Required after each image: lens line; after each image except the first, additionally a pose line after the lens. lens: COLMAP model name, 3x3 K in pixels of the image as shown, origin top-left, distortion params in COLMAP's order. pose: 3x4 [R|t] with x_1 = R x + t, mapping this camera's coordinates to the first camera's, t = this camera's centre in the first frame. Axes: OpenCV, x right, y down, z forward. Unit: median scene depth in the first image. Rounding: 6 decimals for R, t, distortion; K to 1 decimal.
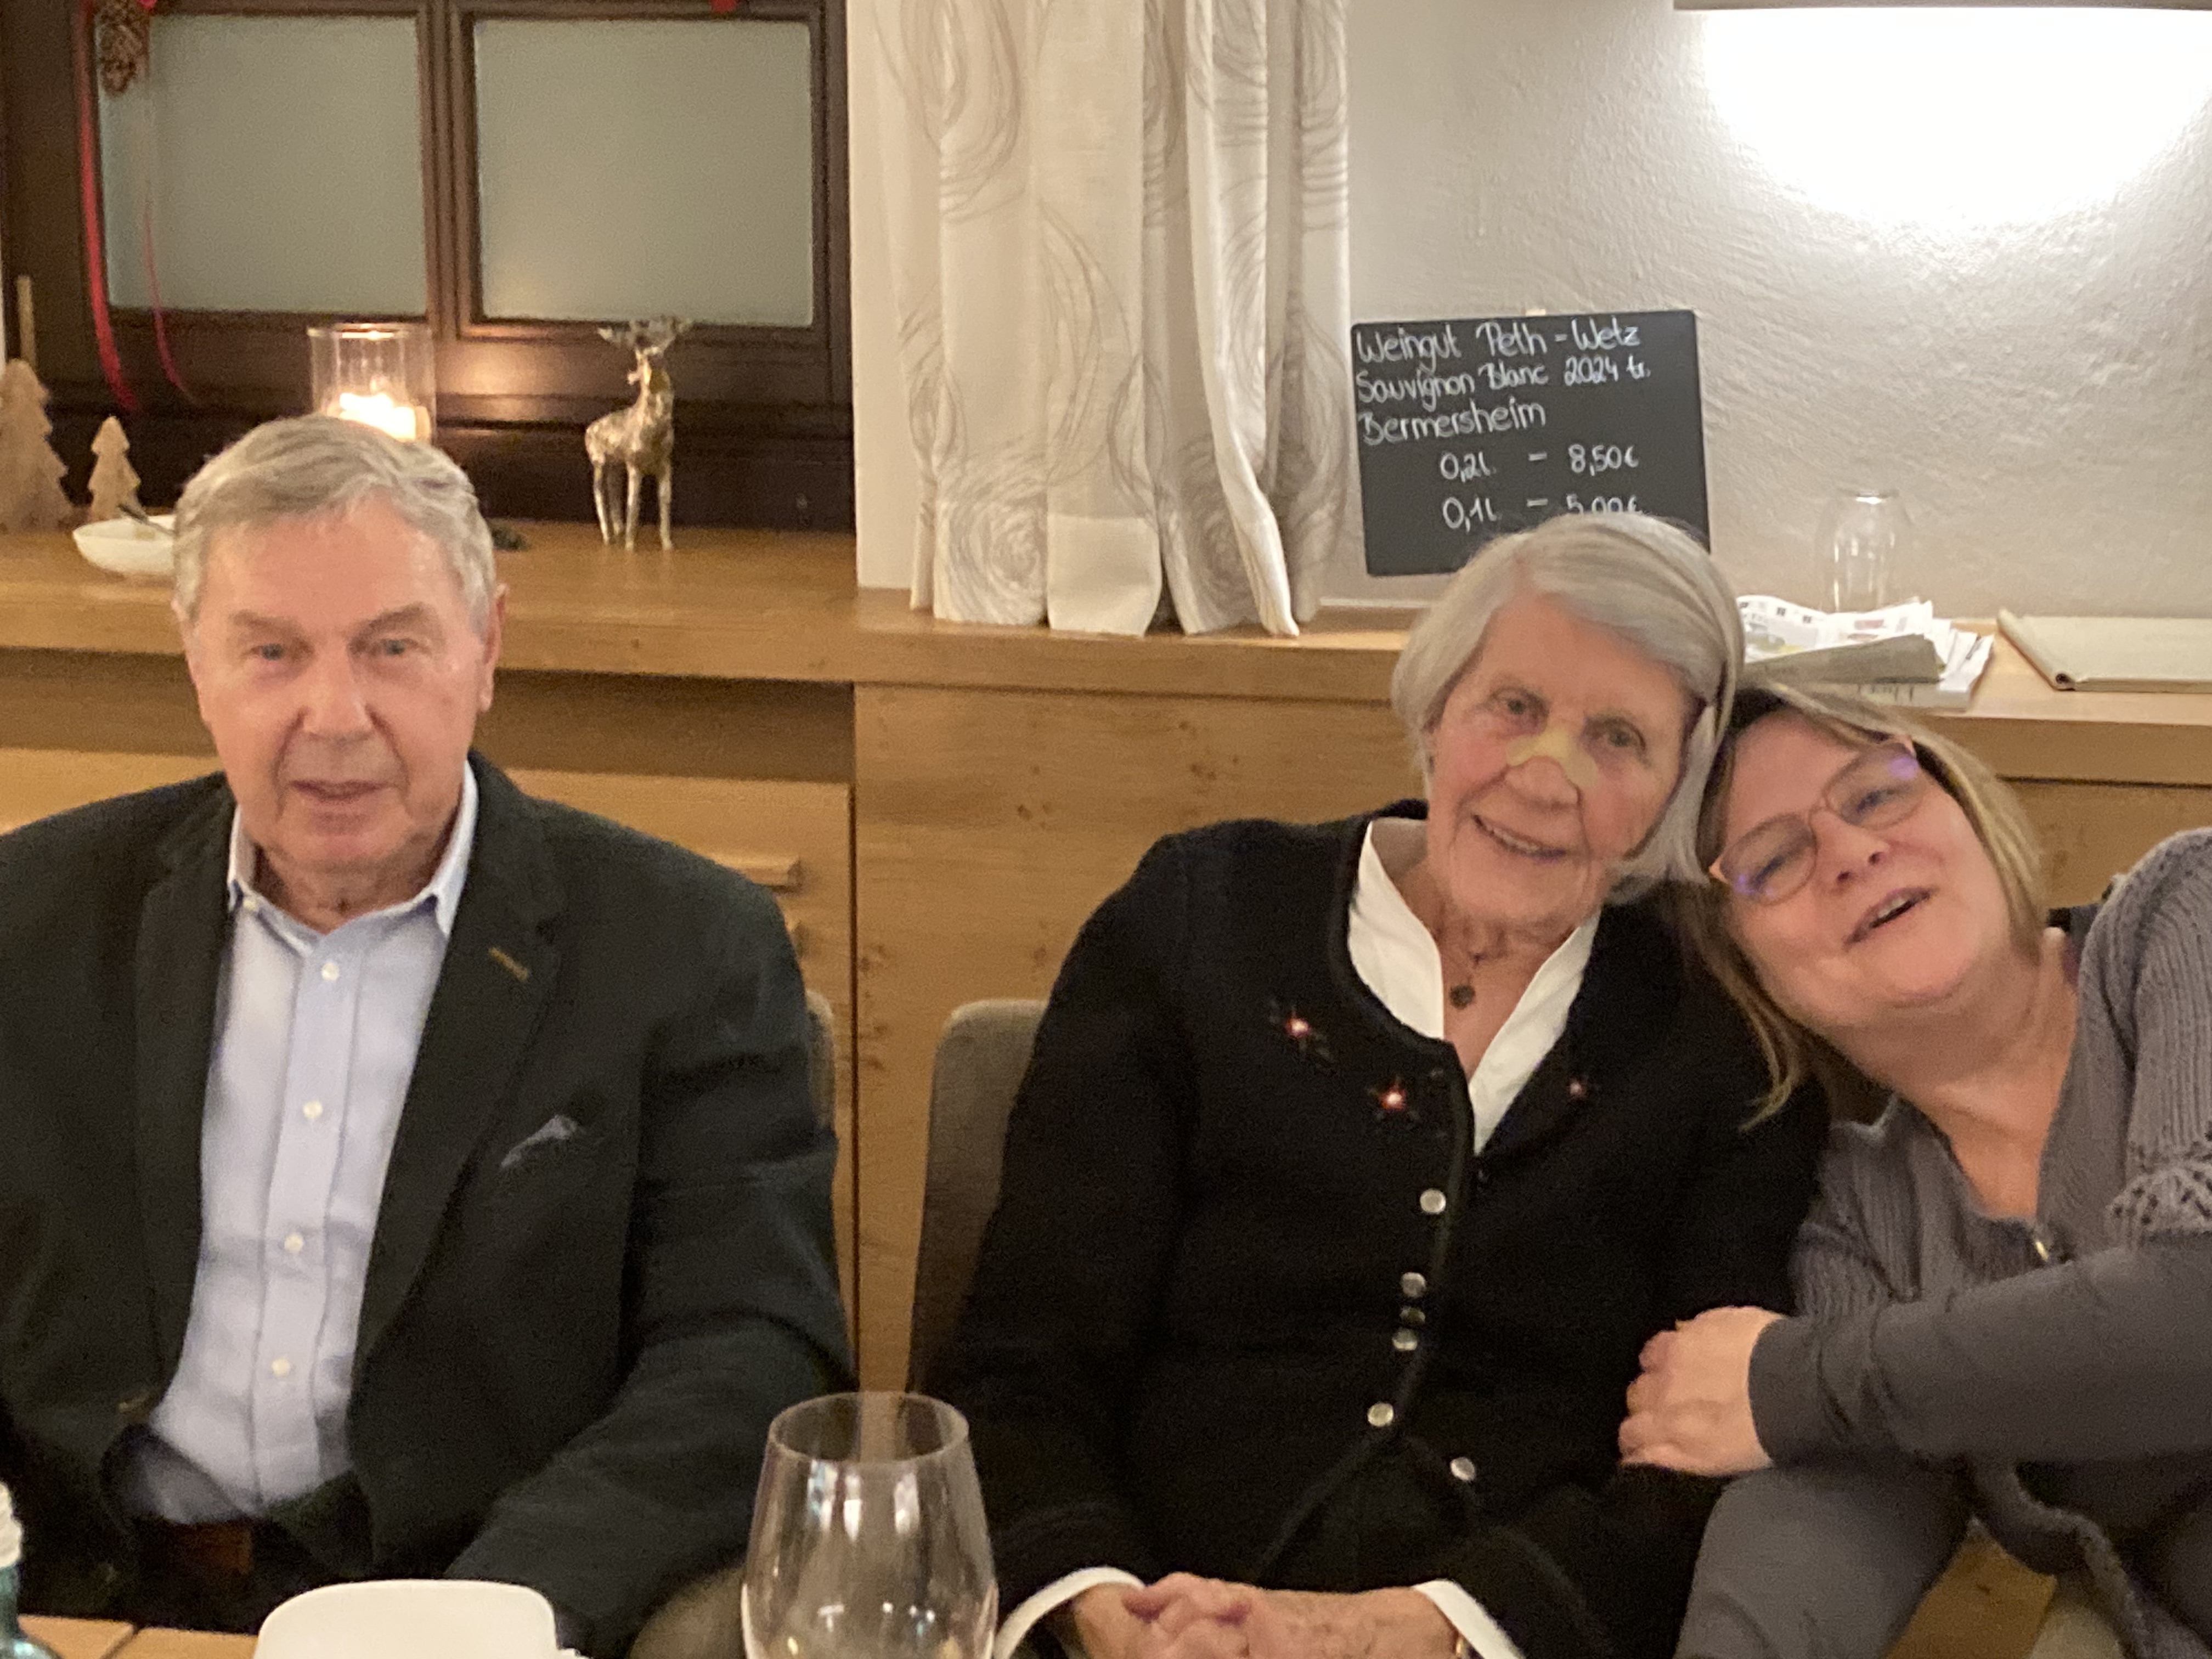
lens RADIAL K [[3657.6, 0, 1093.7], [0, 3657.6, 848.8], [0, 0, 1]] dist [0.174907, 0.000000]
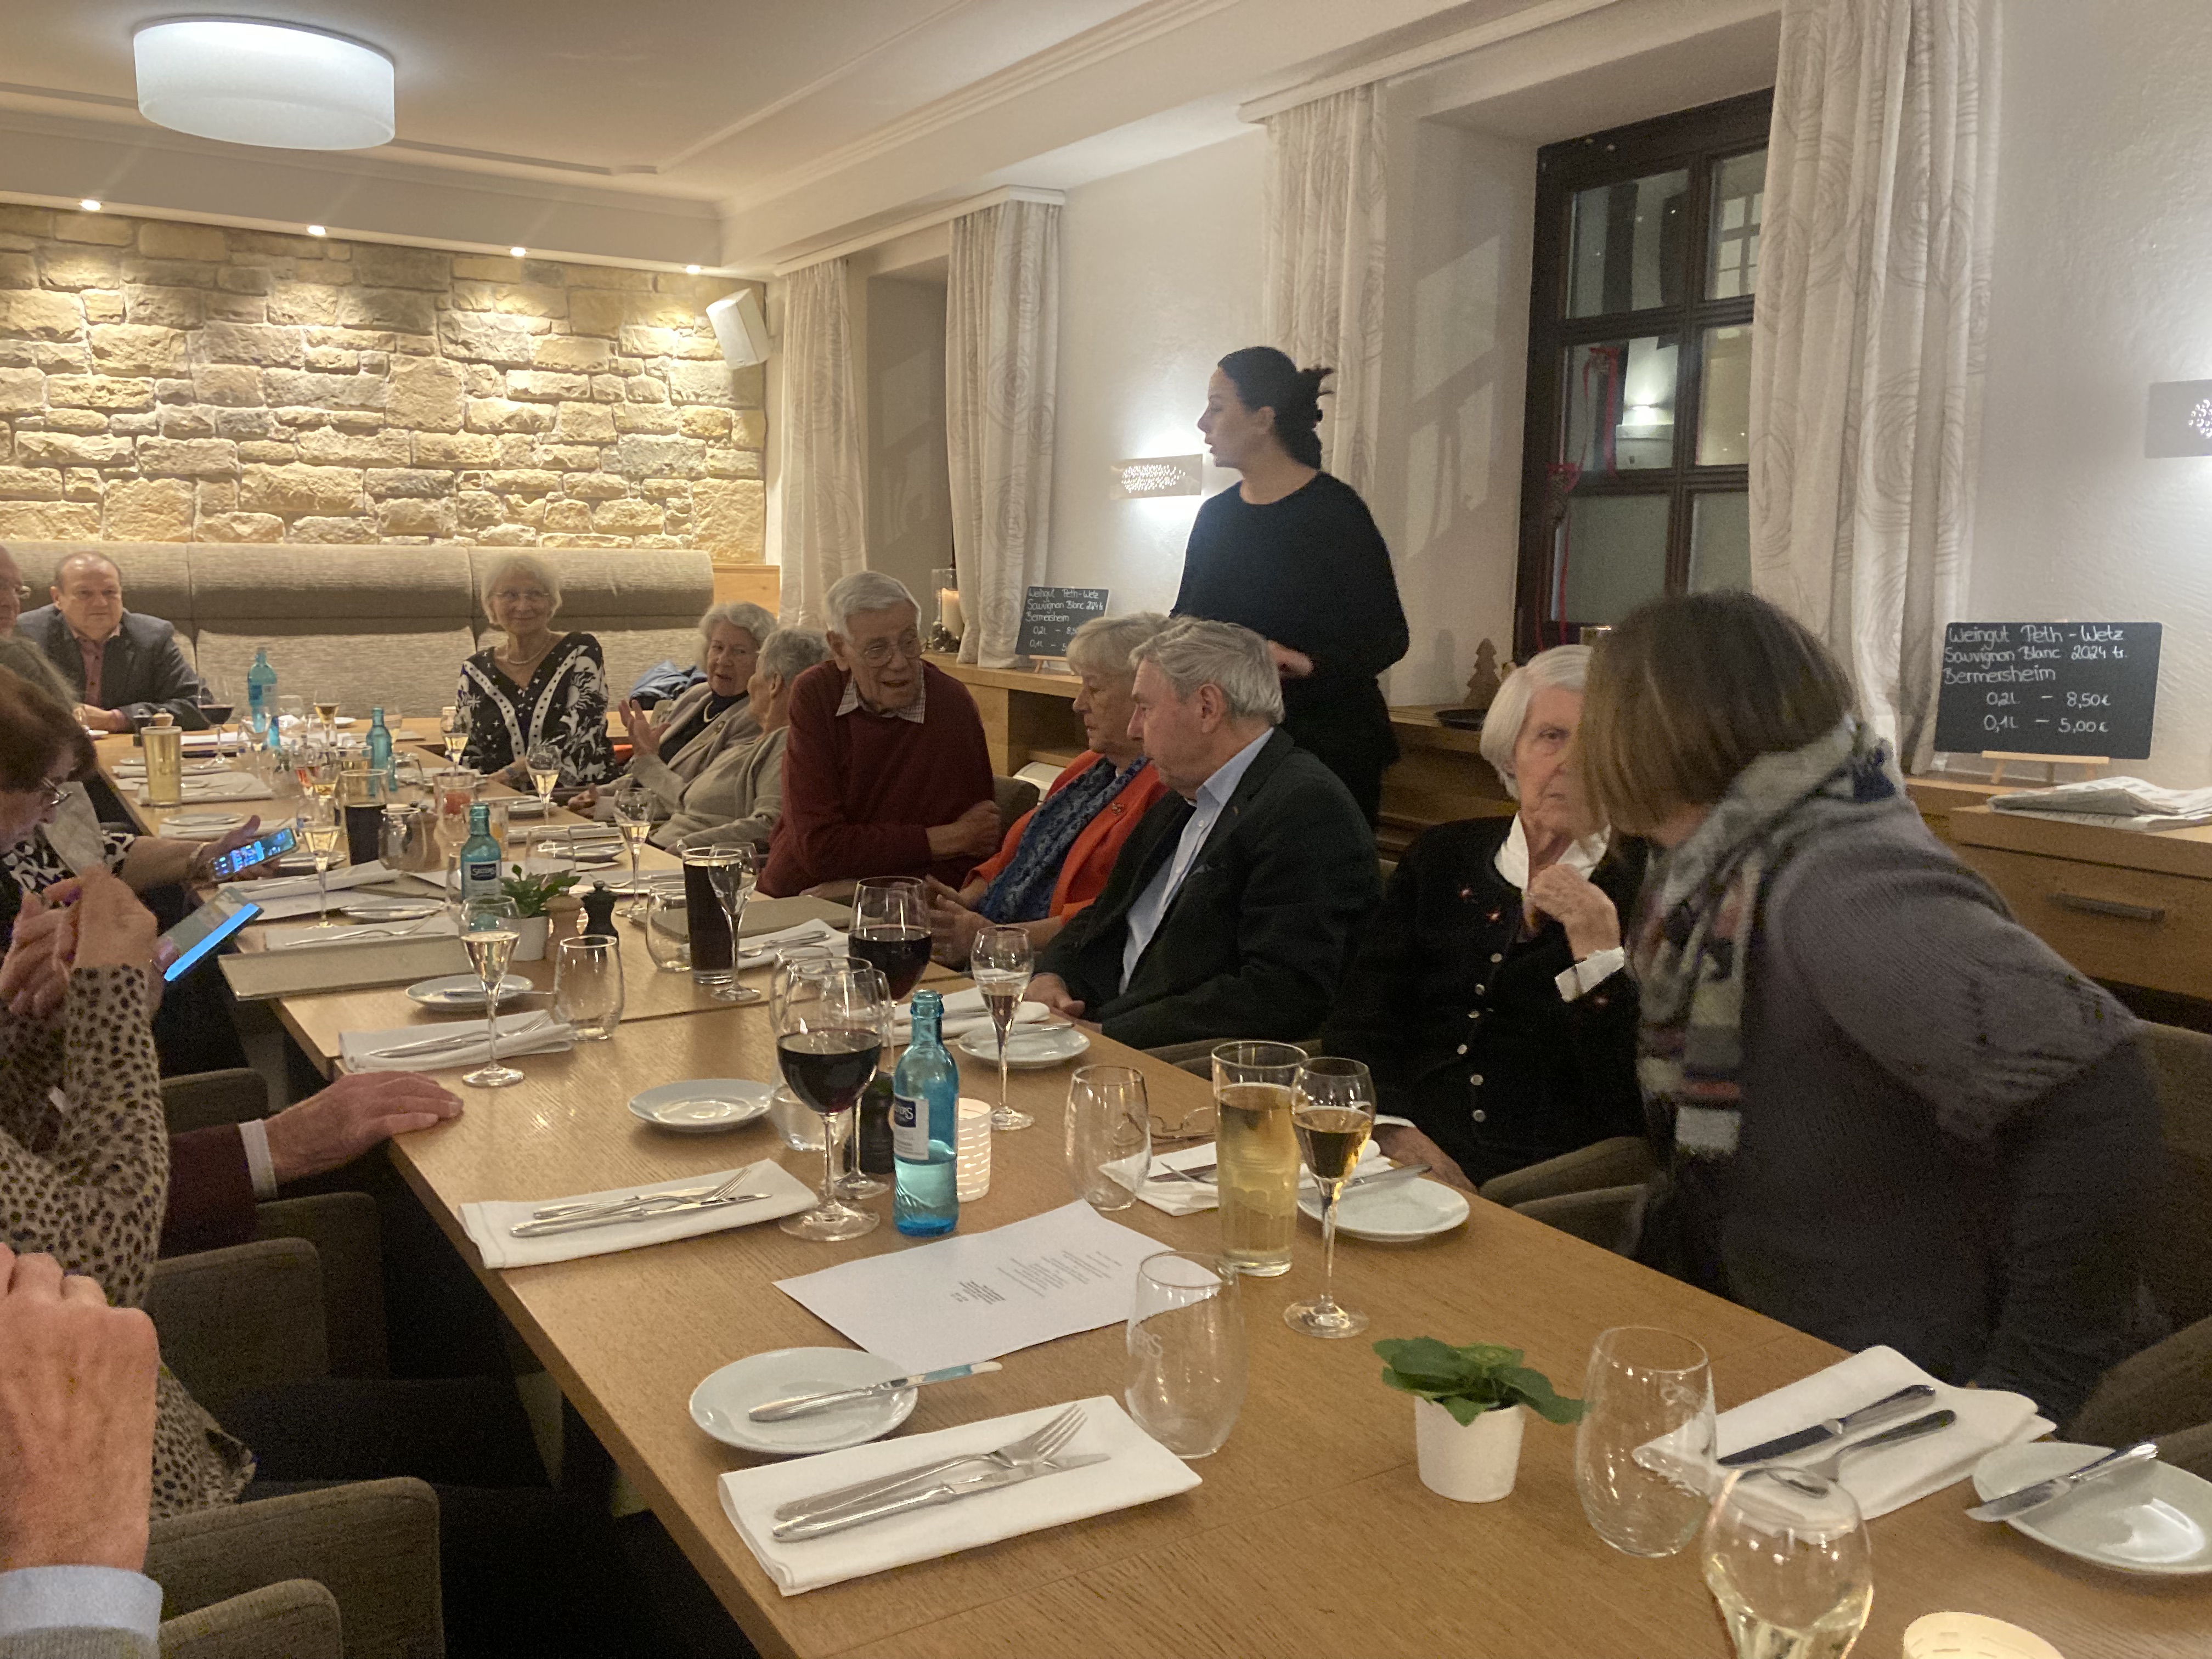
lens RADIAL K [[1855.0, 0, 1113.5], [0, 1855.0, 822.1], [0, 0, 1]] dist [0.066679, -0.042942]
pose [[0.672293, 0.106883, -0.732529, 0.510285], [-0.160205, 0.987079, -0.003007, 0.035268], [0.722743, 0.119376, 0.680729, 0.013684]]
